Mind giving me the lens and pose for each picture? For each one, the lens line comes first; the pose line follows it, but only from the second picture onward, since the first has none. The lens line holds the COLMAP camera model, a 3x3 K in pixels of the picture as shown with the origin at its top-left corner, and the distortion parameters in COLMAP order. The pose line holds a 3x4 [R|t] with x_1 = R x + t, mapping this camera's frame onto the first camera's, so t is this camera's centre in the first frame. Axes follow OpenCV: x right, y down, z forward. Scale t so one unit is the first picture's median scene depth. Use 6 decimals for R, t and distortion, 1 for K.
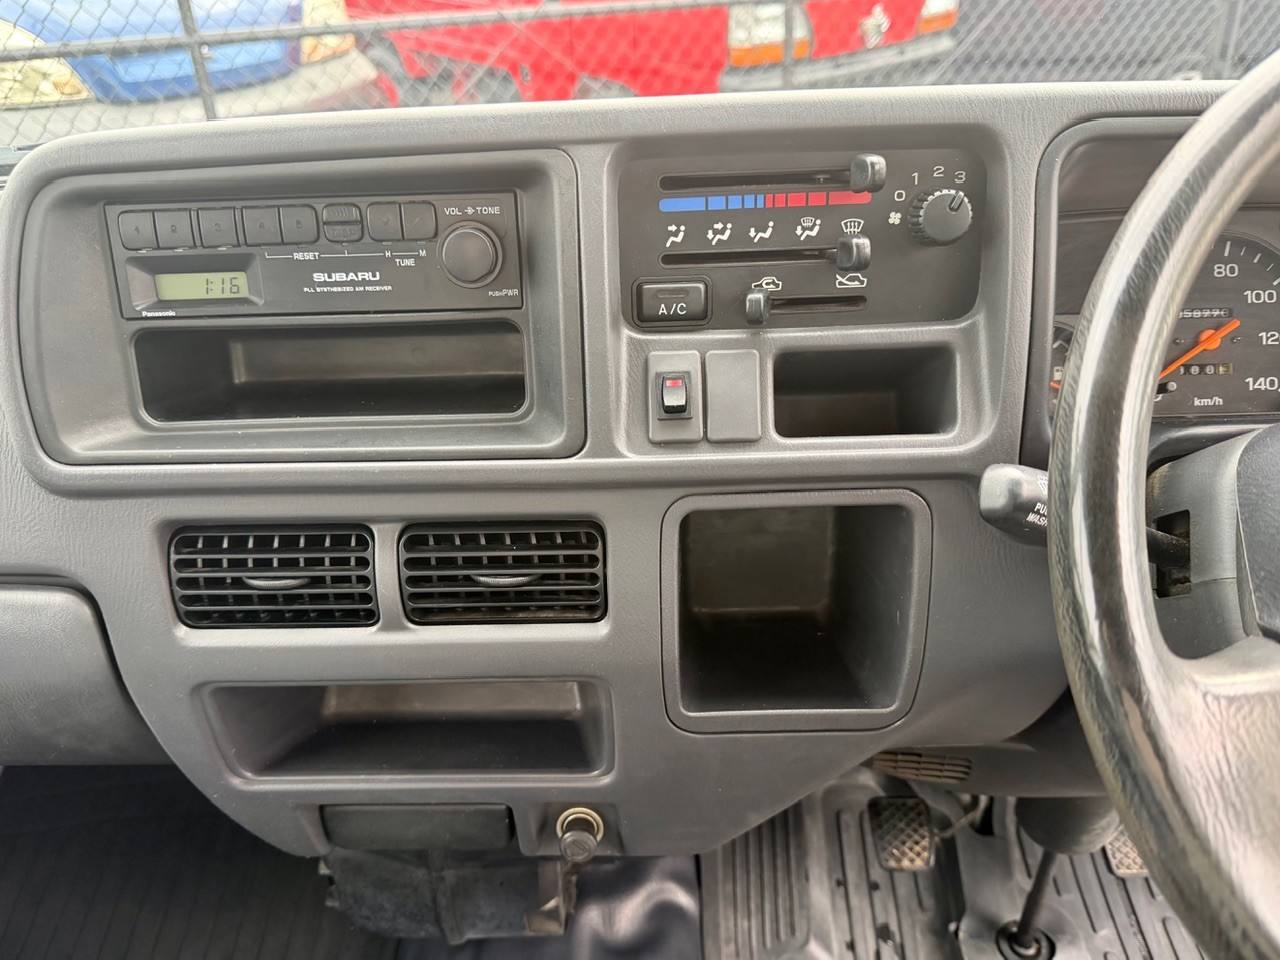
lens RADIAL K [[1003.0, 0, 639.8], [0, 1003.0, 485.0], [0, 0, 1]] dist [0.082199, -0.167871]
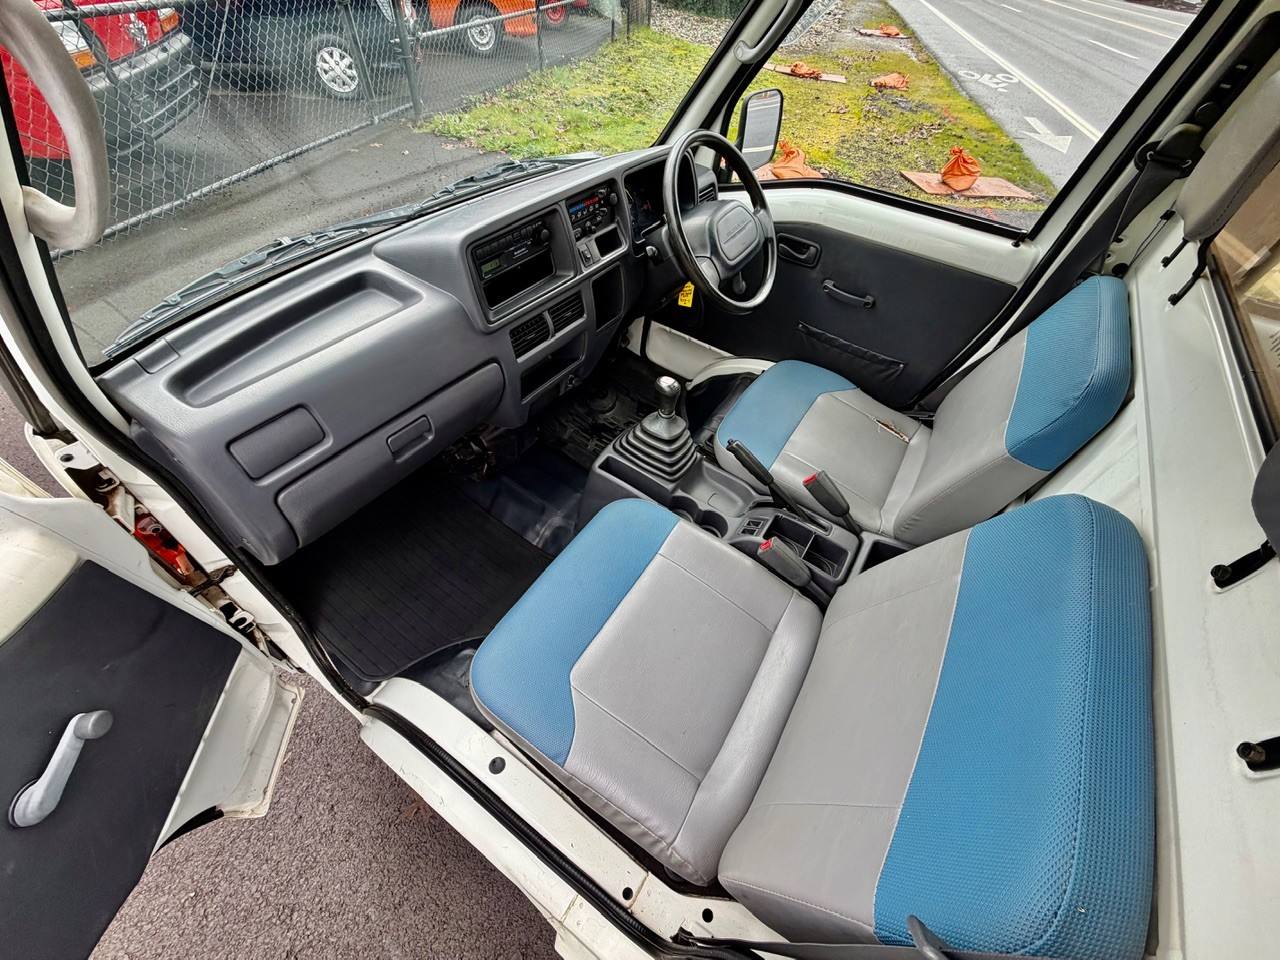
lens RADIAL K [[500.1, 0, 640.0], [0, 500.1, 480.0], [0, 0, 1]] dist [-0.001670, -0.000402]
pose [[0.544862, -0.581634, 0.604010, -1.678000], [0.331140, 0.811026, 0.482268, -0.258656], [-0.770371, -0.062758, 0.634500, -0.635872]]
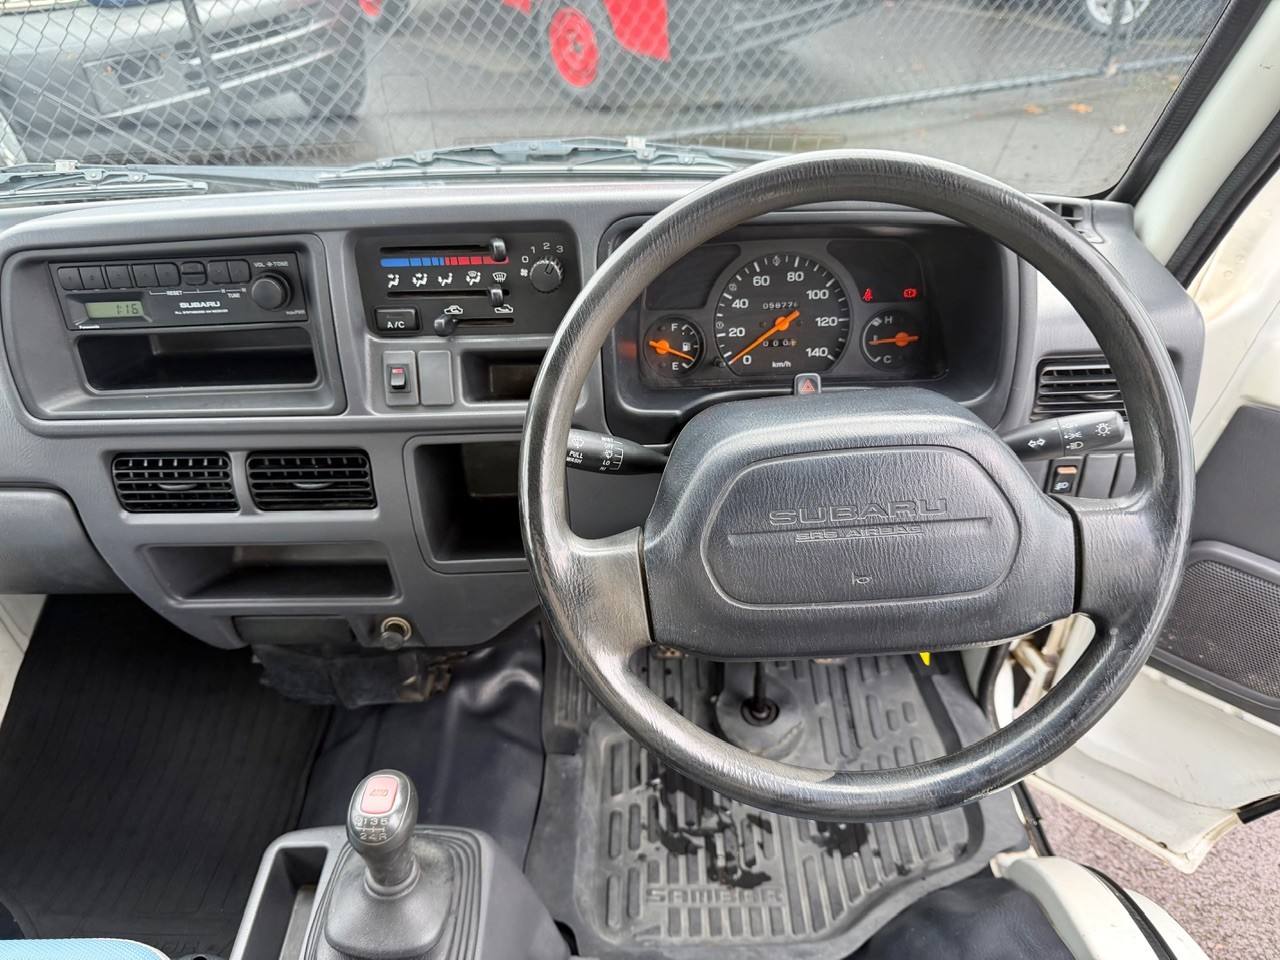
lens RADIAL K [[912.7, 0, 625.1], [0, 912.7, 487.1], [0, 0, 1]] dist [0.039196, -0.059892]
pose [[0.999910, -0.002838, -0.013100, 0.406460], [0.004876, 0.987382, 0.158283, -0.141762], [0.012485, -0.158333, 0.987307, -0.494923]]
